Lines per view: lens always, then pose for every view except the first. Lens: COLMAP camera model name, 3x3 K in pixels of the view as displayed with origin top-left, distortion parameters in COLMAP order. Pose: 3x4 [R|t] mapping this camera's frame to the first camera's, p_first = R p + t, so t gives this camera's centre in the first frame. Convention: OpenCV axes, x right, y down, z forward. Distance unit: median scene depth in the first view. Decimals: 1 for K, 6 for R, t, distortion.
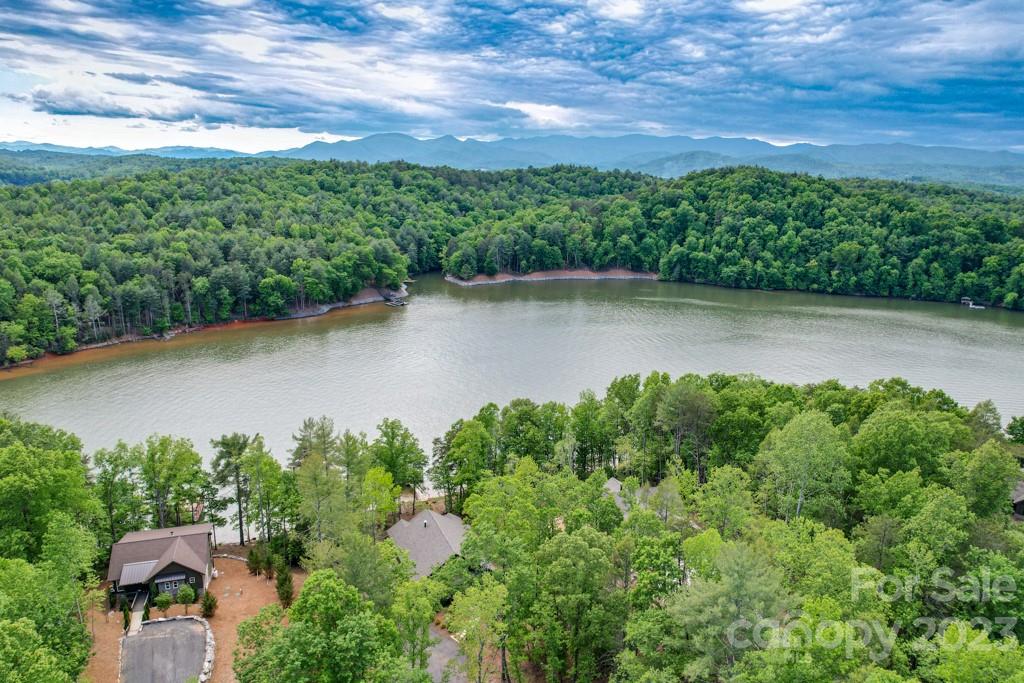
lens RADIAL K [[674.6, 0, 524.4], [0, 674.6, 325.8], [0, 0, 1]] dist [-0.075852, 0.060797]
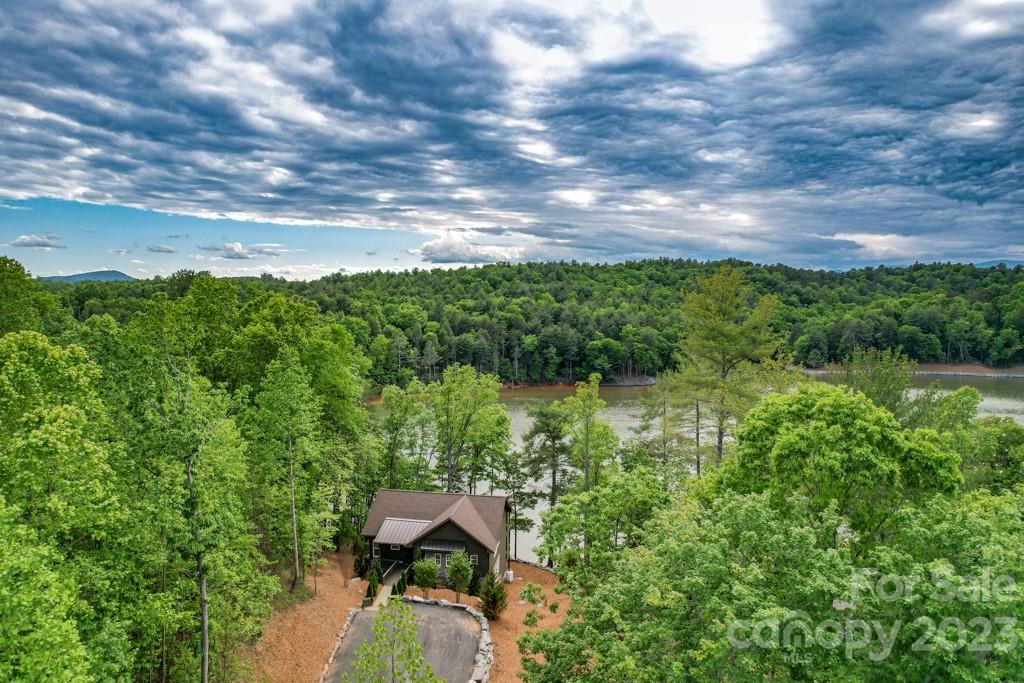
lens RADIAL K [[657.4, 0, 512.0], [0, 657.4, 341.5], [0, 0, 1]] dist [-0.068326, 0.054376]
pose [[0.886034, 0.009078, -0.463532, -0.064662], [-0.092953, 0.982985, -0.158428, 0.092998], [0.454207, 0.183459, 0.871802, 0.150947]]
